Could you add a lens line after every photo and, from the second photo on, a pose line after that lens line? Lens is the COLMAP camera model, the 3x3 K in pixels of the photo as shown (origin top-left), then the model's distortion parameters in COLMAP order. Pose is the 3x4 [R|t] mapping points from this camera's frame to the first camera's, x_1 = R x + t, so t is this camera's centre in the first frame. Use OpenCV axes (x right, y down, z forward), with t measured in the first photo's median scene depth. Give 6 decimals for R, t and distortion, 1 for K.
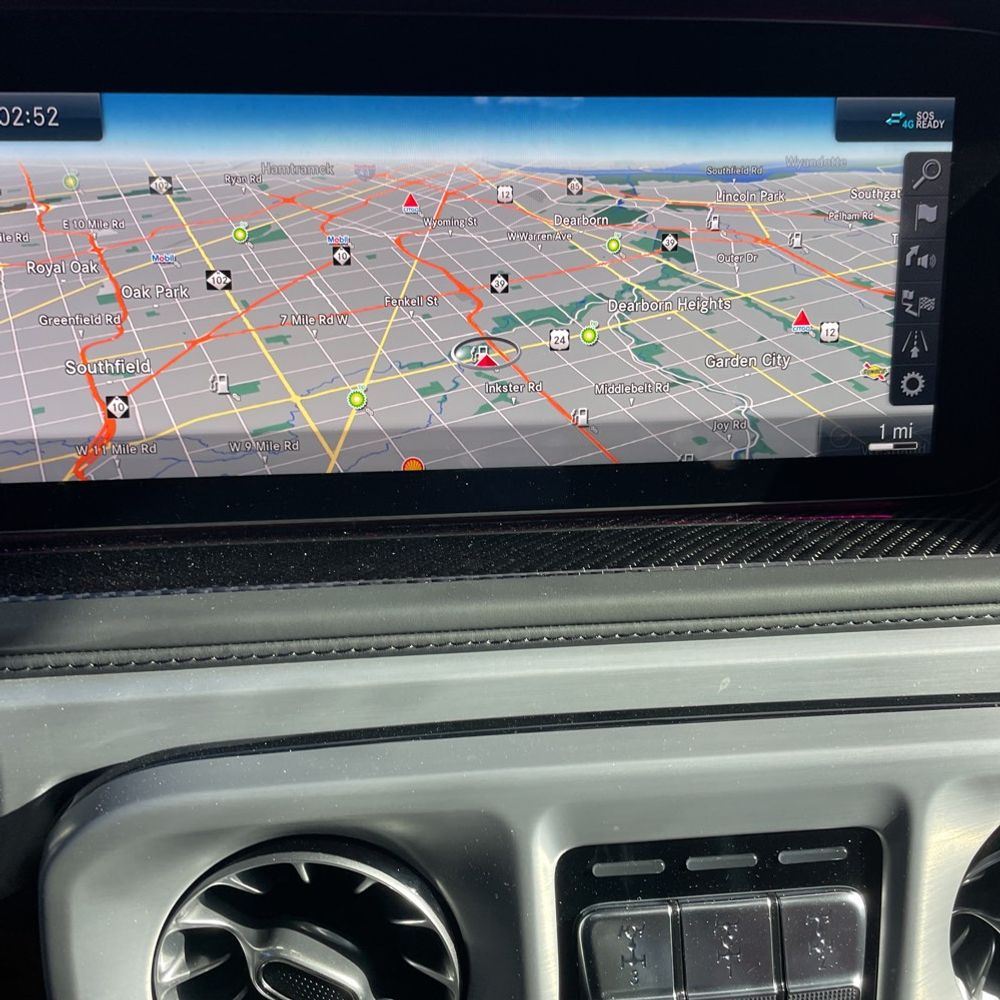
lens RADIAL K [[1017.5, 0, 496.8], [0, 1017.5, 506.5], [0, 0, 1]] dist [0.022895, 0.000000]
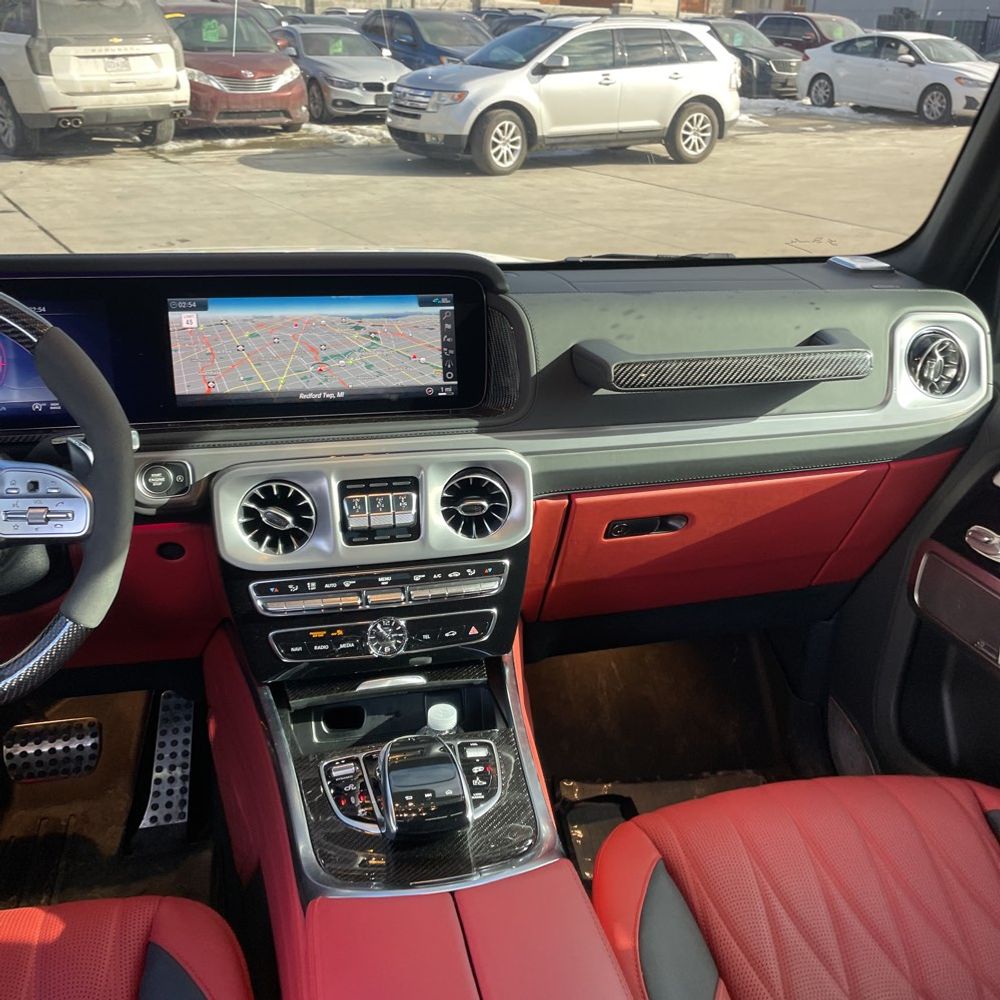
lens RADIAL K [[1017.5, 0, 560.8], [0, 1017.5, 501.7], [0, 0, 1]] dist [0.022895, 0.000000]
pose [[0.986373, -0.040149, 0.159551, 0.260642], [0.049872, 0.997105, -0.057404, 0.627110], [-0.156784, 0.064579, 0.985519, -2.899701]]
